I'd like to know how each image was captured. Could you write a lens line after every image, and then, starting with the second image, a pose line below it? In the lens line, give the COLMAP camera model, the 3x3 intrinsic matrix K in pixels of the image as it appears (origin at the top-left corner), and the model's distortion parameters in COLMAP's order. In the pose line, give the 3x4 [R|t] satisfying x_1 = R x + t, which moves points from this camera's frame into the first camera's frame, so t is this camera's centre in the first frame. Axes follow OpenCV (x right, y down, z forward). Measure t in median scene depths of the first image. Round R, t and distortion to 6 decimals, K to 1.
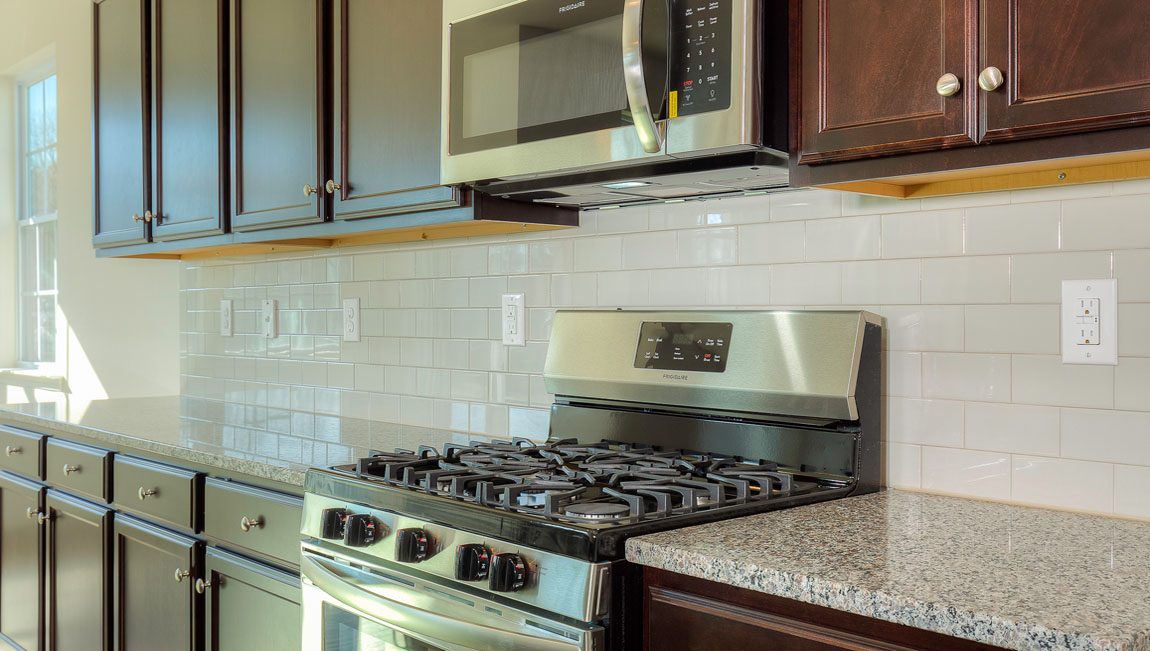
lens RADIAL K [[1088.1, 0, 575.1], [0, 1088.1, 321.7], [0, 0, 1]] dist [-0.006318, 0.000000]
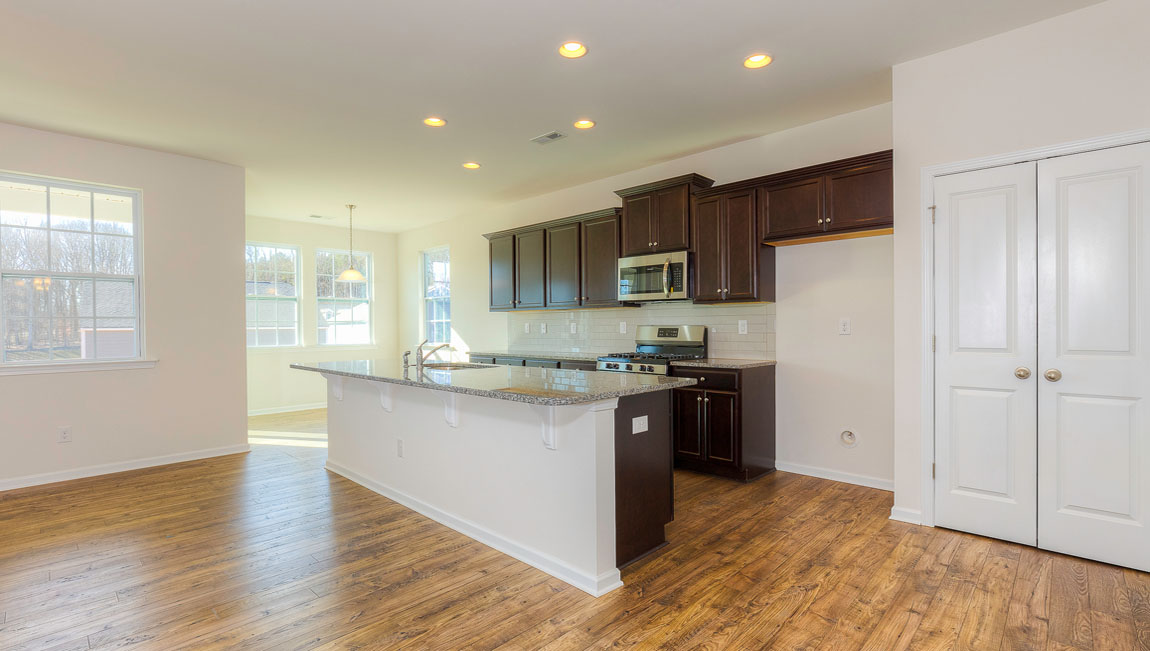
lens RADIAL K [[512.3, 0, 581.5], [0, 512.3, 330.8], [0, 0, 1]] dist [-0.013059, 0.003500]
pose [[0.997518, -0.007505, 0.070013, -0.537546], [0.007308, 0.999969, 0.003069, 0.003876], [-0.070034, -0.002550, 0.997541, -1.544347]]
